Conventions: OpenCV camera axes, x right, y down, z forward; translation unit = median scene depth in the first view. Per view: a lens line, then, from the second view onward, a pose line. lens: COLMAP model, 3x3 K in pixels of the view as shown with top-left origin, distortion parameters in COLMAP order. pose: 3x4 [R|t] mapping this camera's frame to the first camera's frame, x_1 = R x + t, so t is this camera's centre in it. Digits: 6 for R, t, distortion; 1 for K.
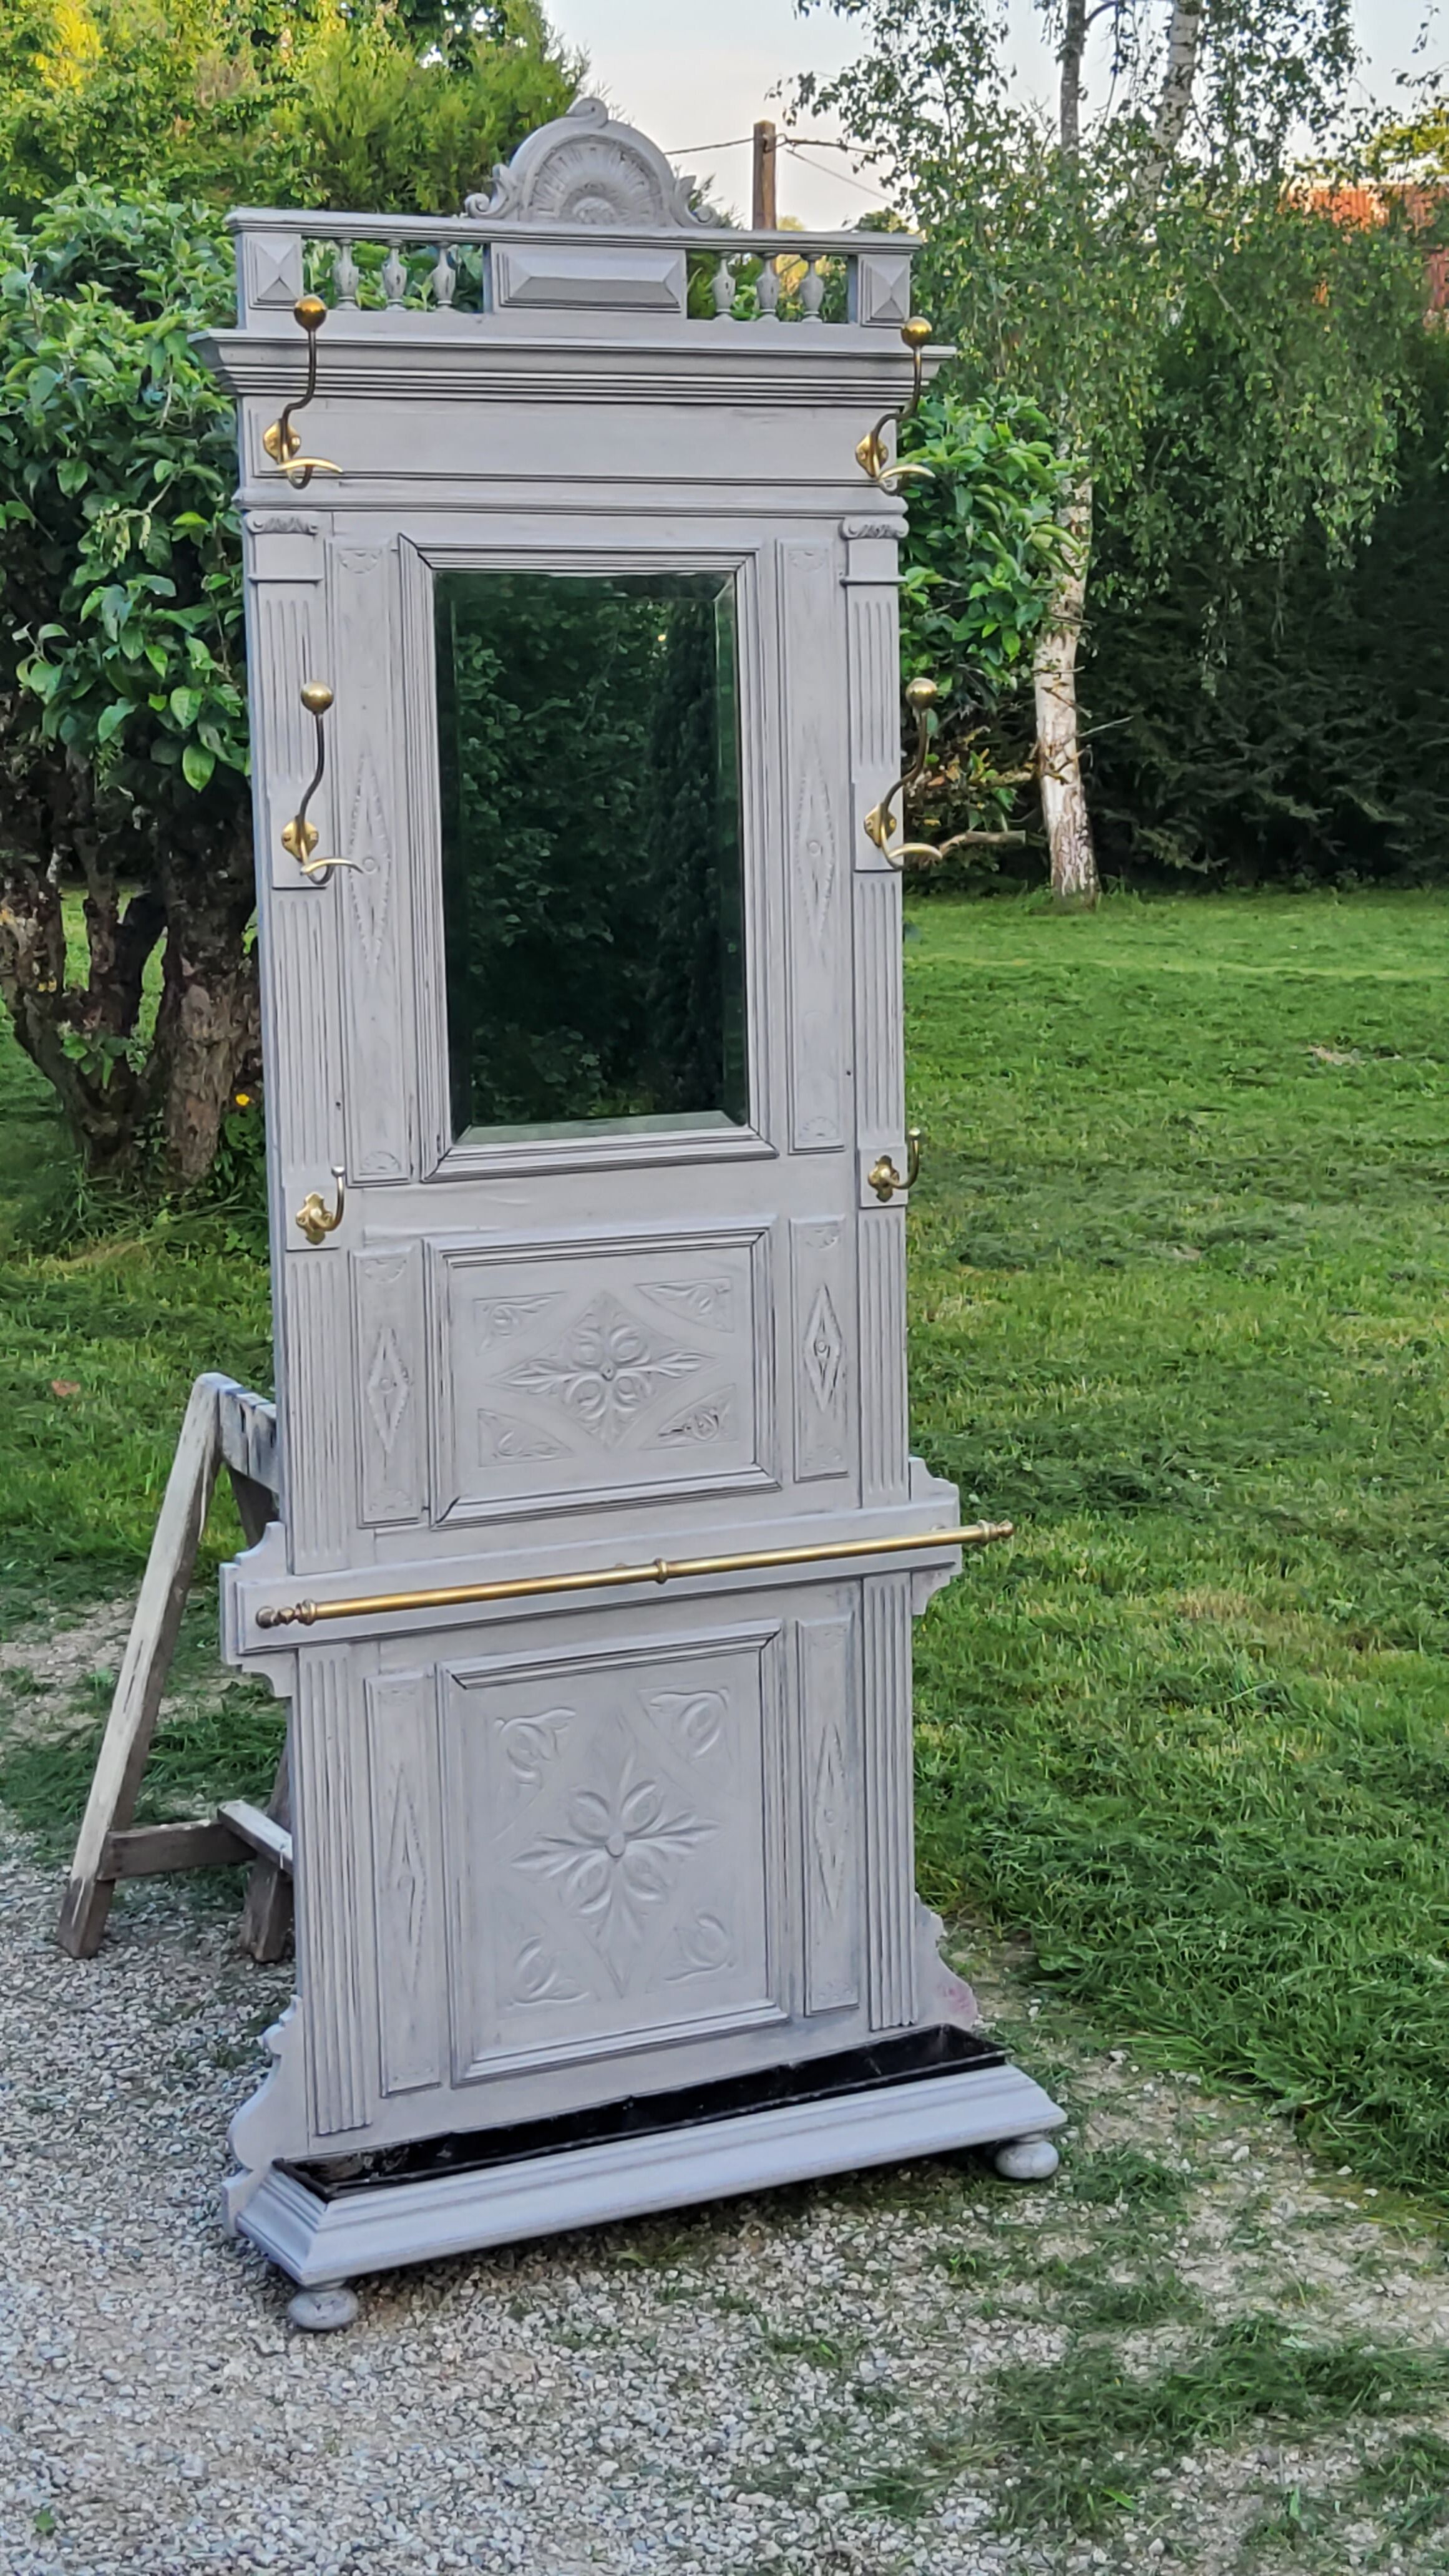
lens RADIAL K [[4081.7, 0, 753.1], [0, 4081.7, 1238.4], [0, 0, 1]] dist [0.126314, 0.000000]
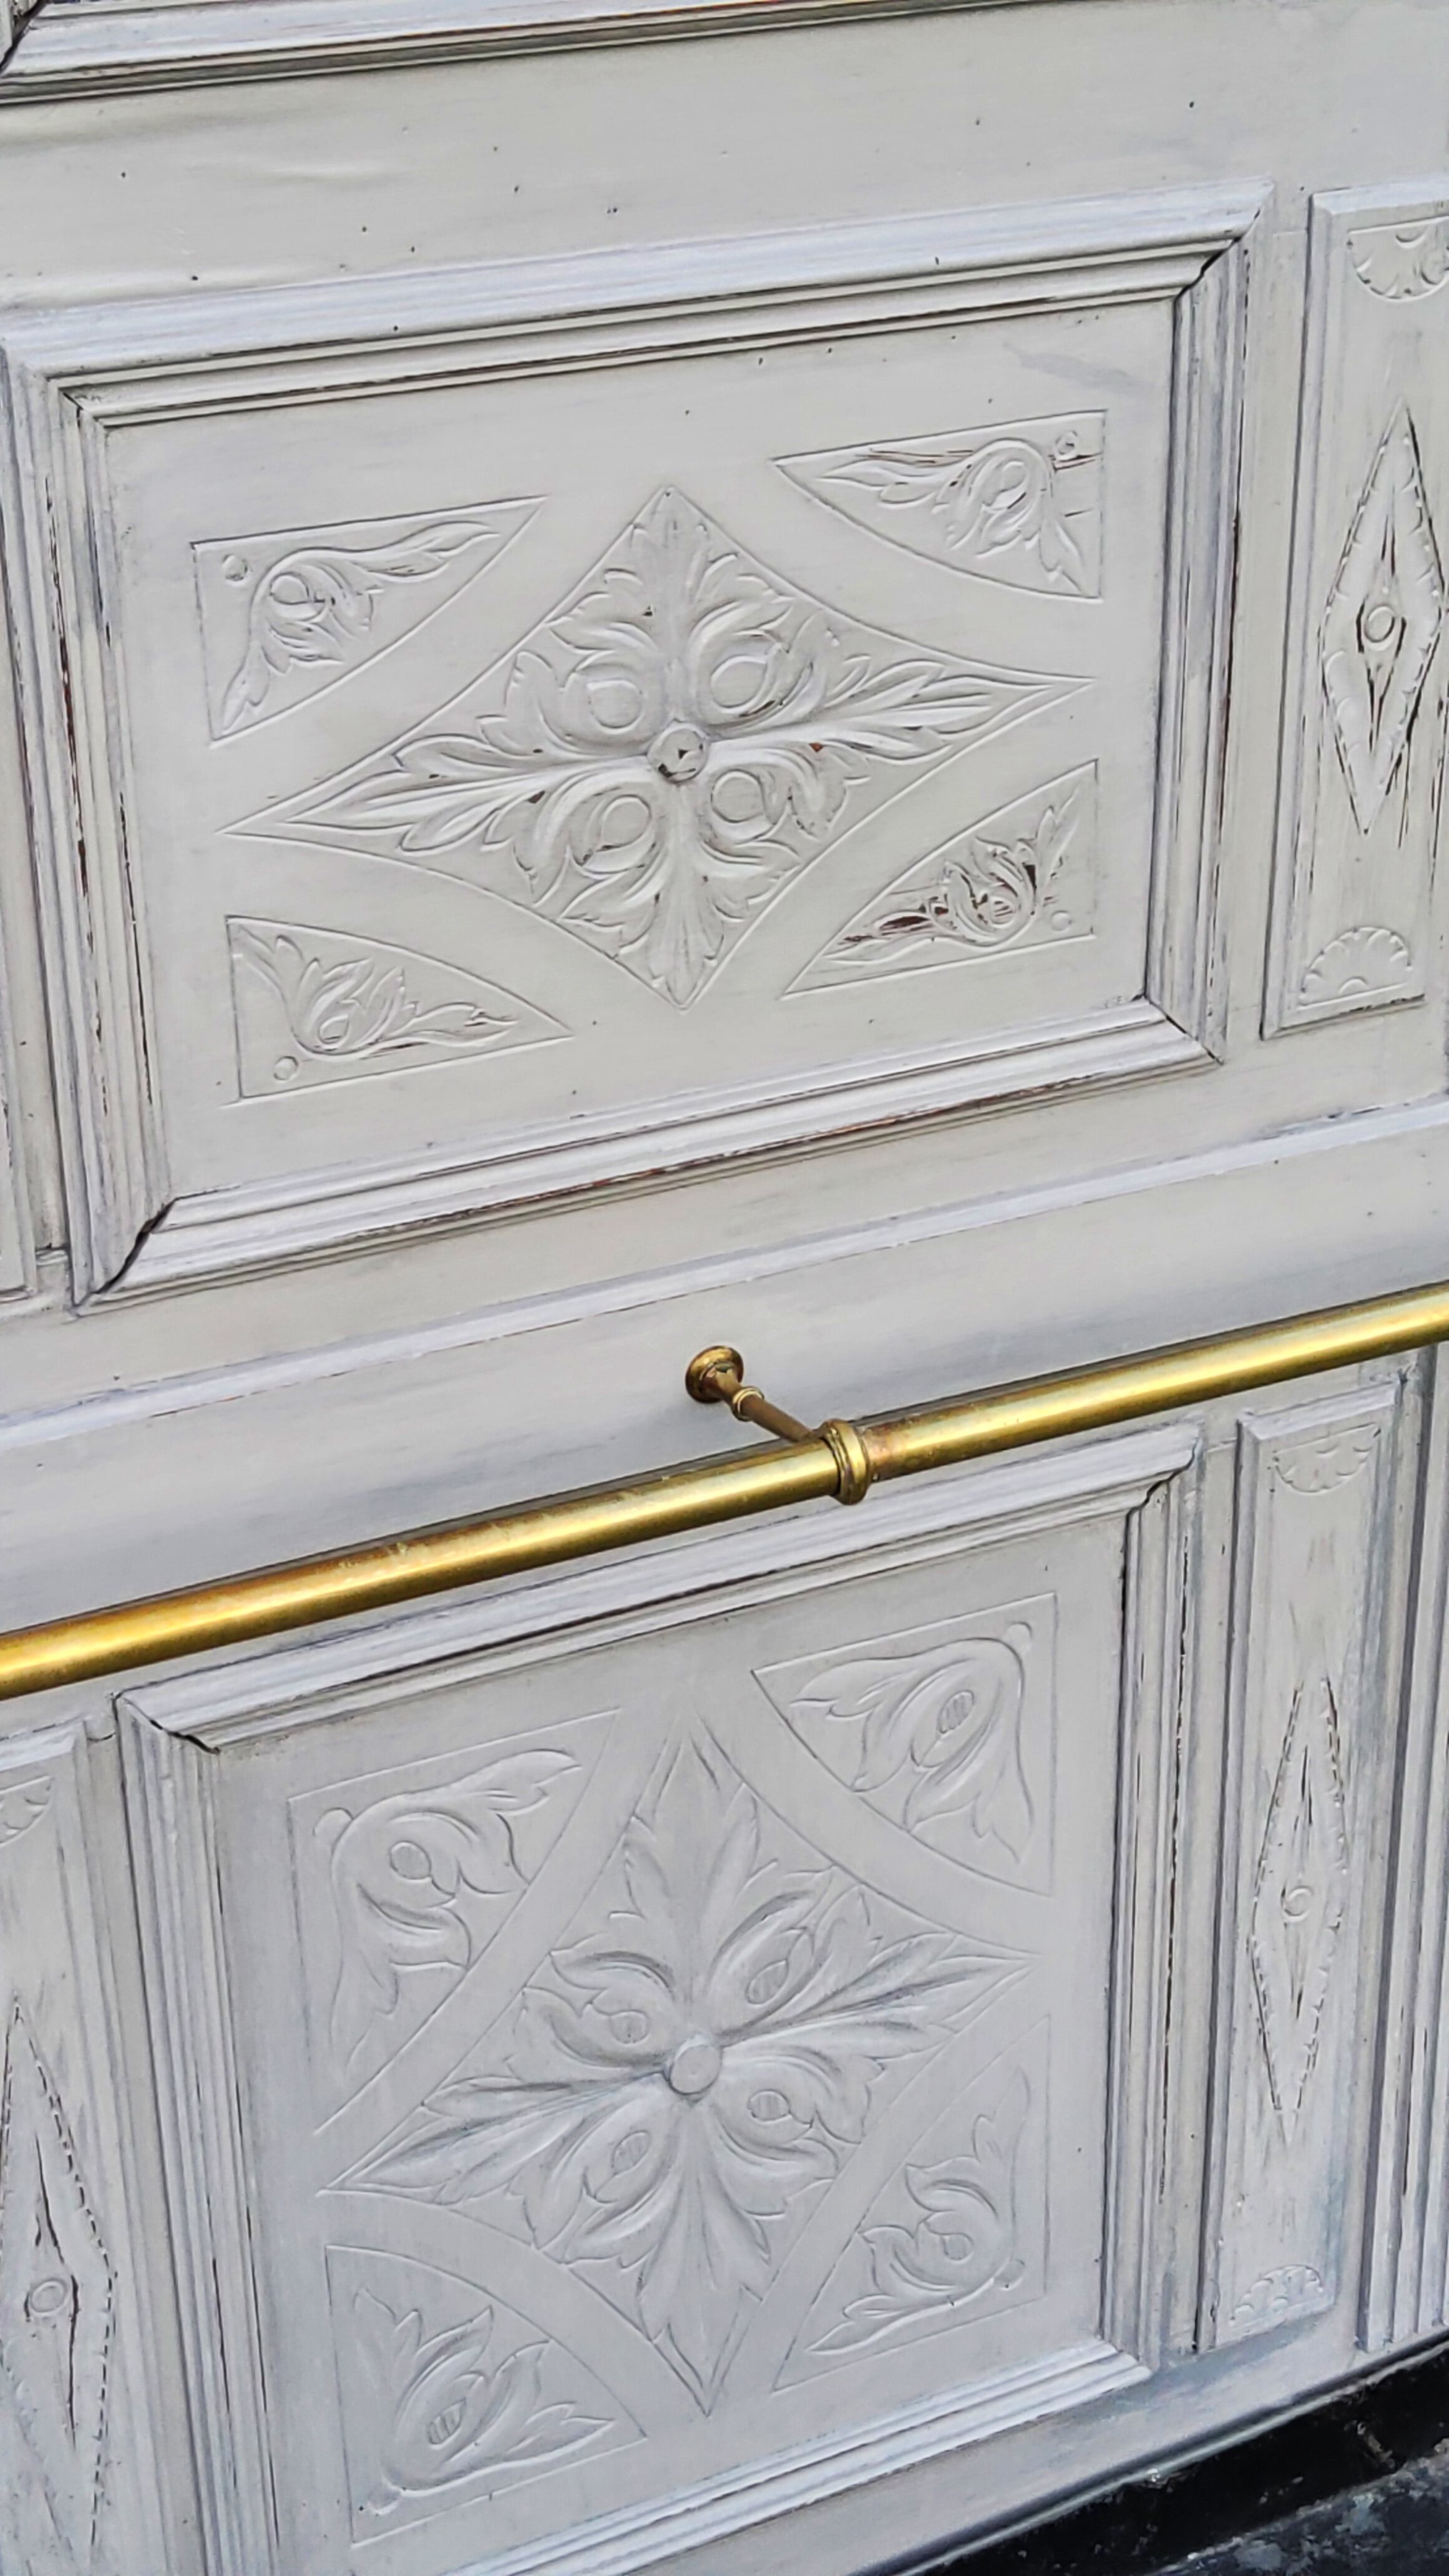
lens RADIAL K [[4081.7, 0, 750.1], [0, 4081.7, 1276.2], [0, 0, 1]] dist [0.126314, 0.000000]
pose [[0.999349, 0.025123, -0.025900, -0.021229], [-0.014395, 0.935789, 0.352266, -0.035500], [0.033087, -0.351664, 0.935541, 0.693489]]
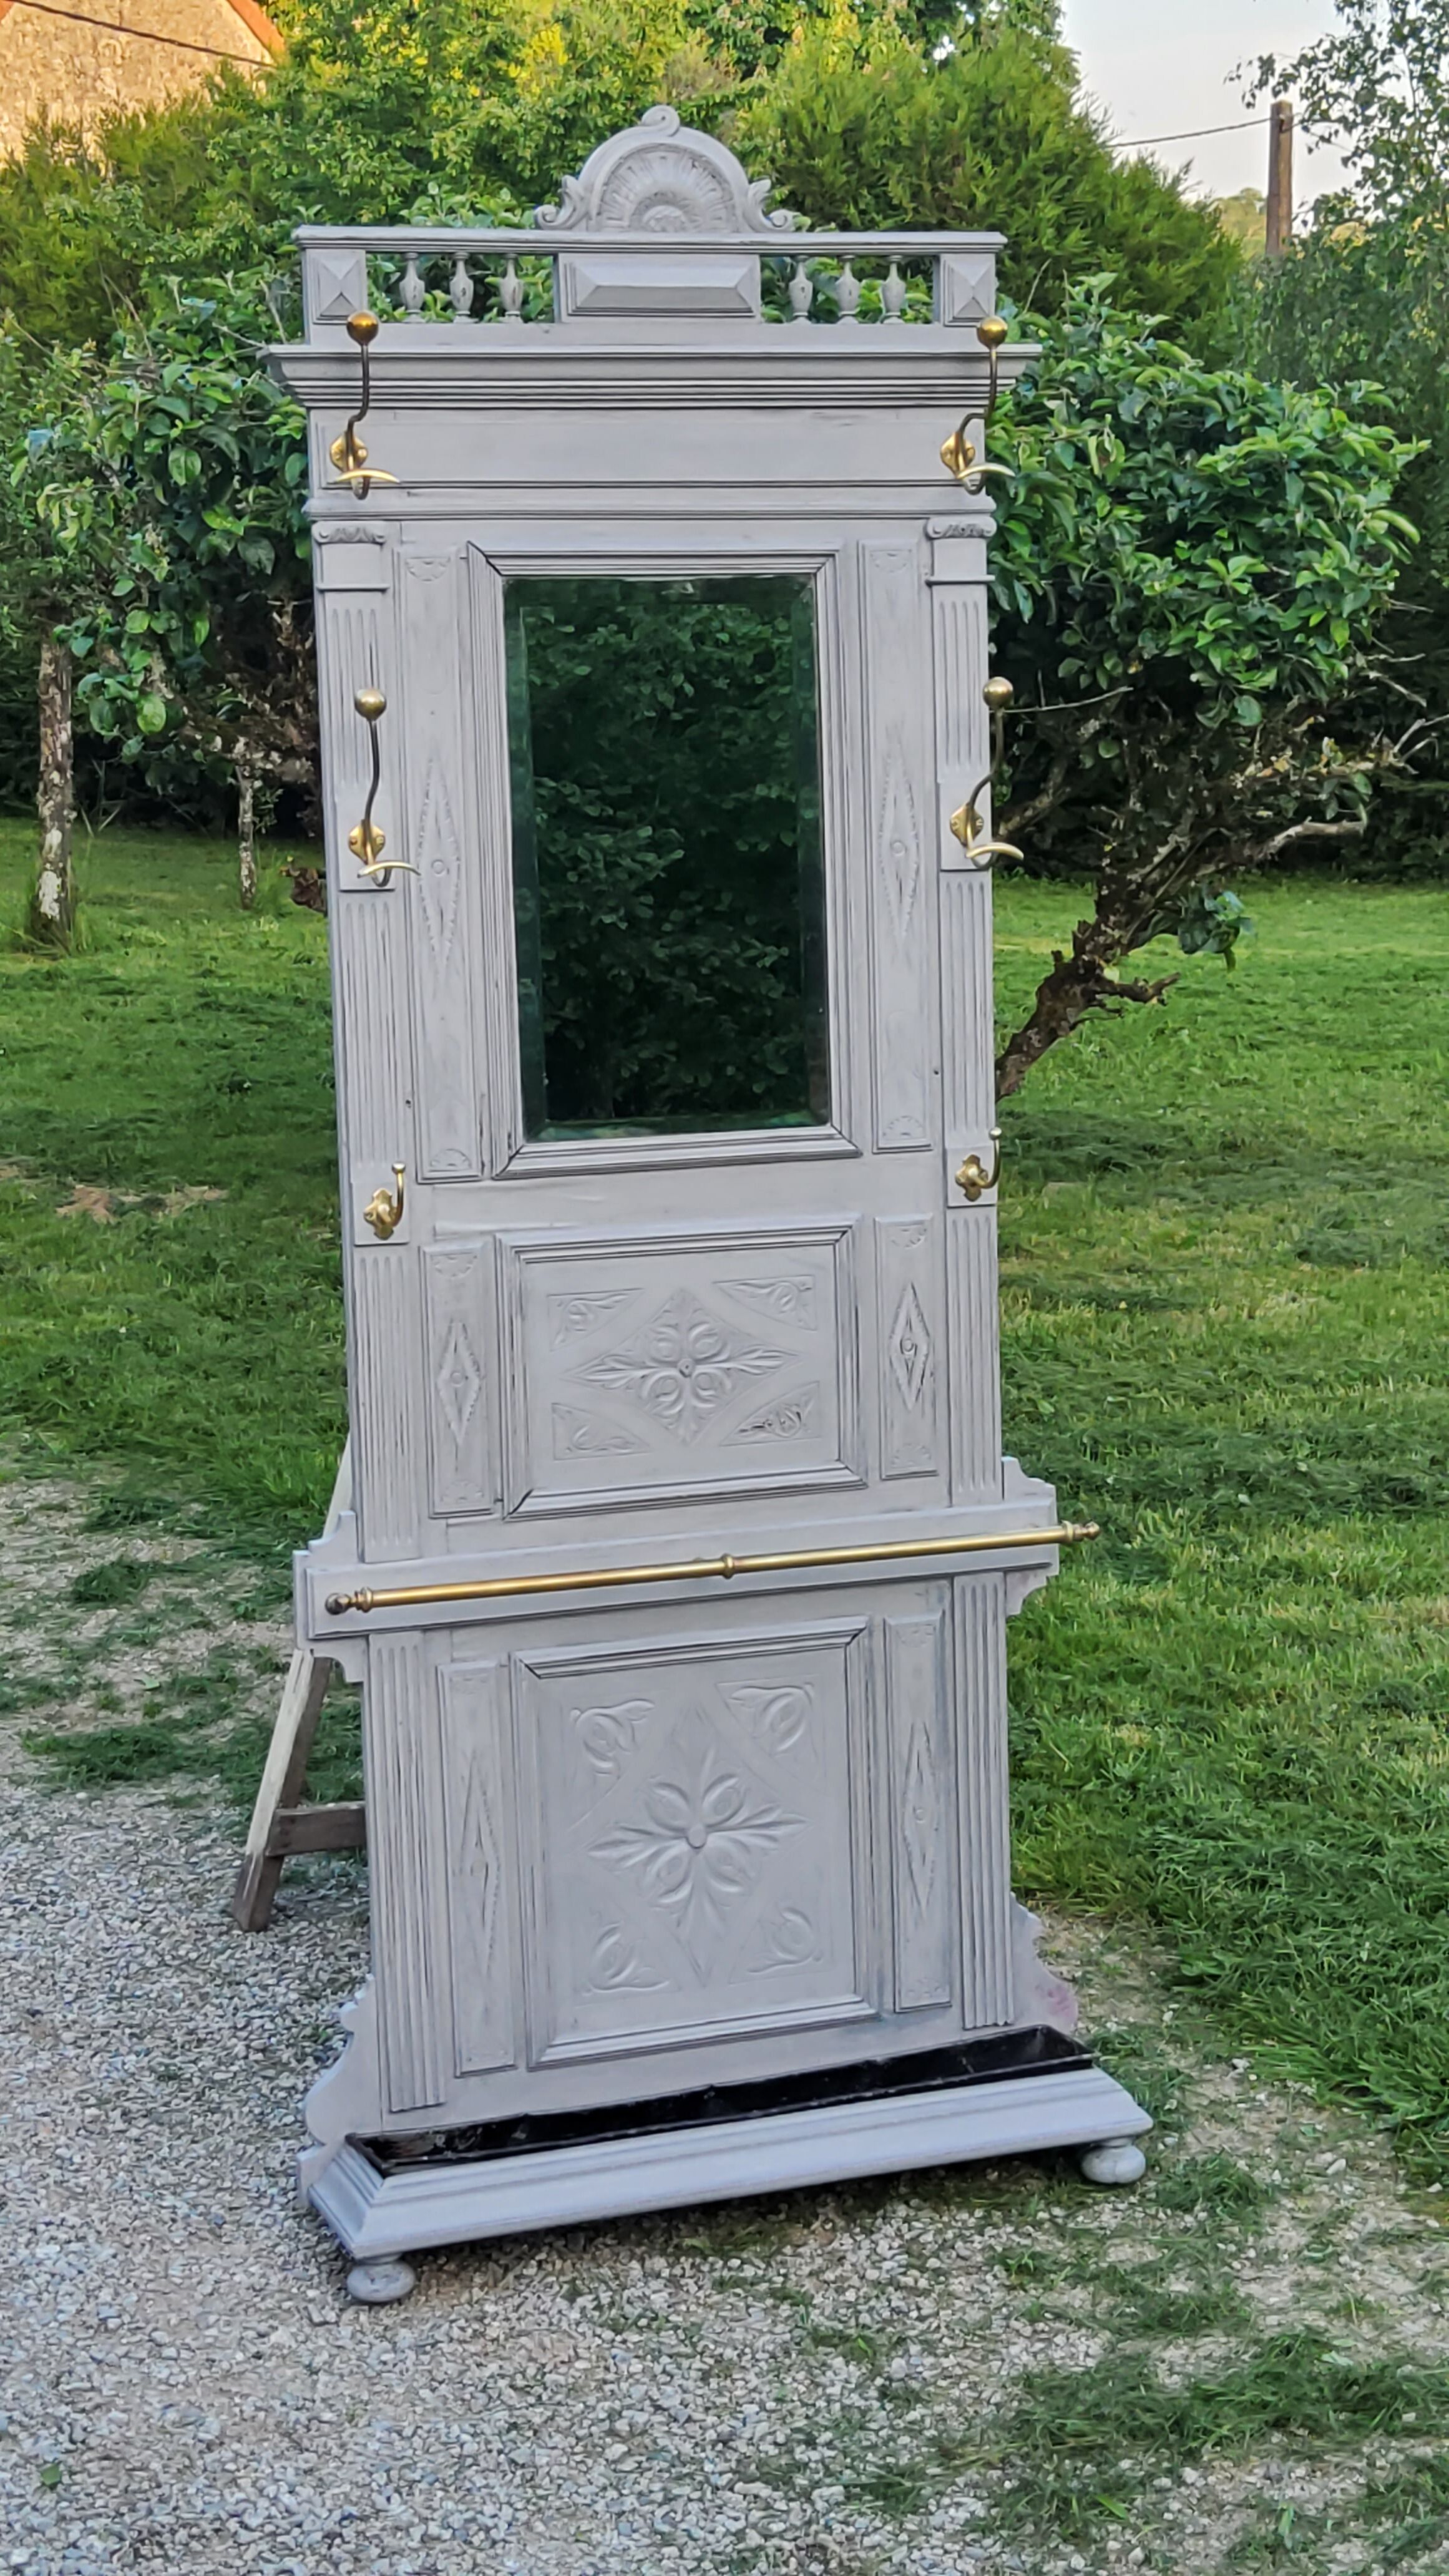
lens RADIAL K [[4081.7, 0, 743.6], [0, 4081.7, 1238.1], [0, 0, 1]] dist [0.126314, 0.000000]
pose [[0.991103, 0.008287, -0.132840, 0.109802], [-0.007944, 0.999964, 0.003118, -0.002613], [0.132861, -0.002035, 0.991133, 0.001142]]
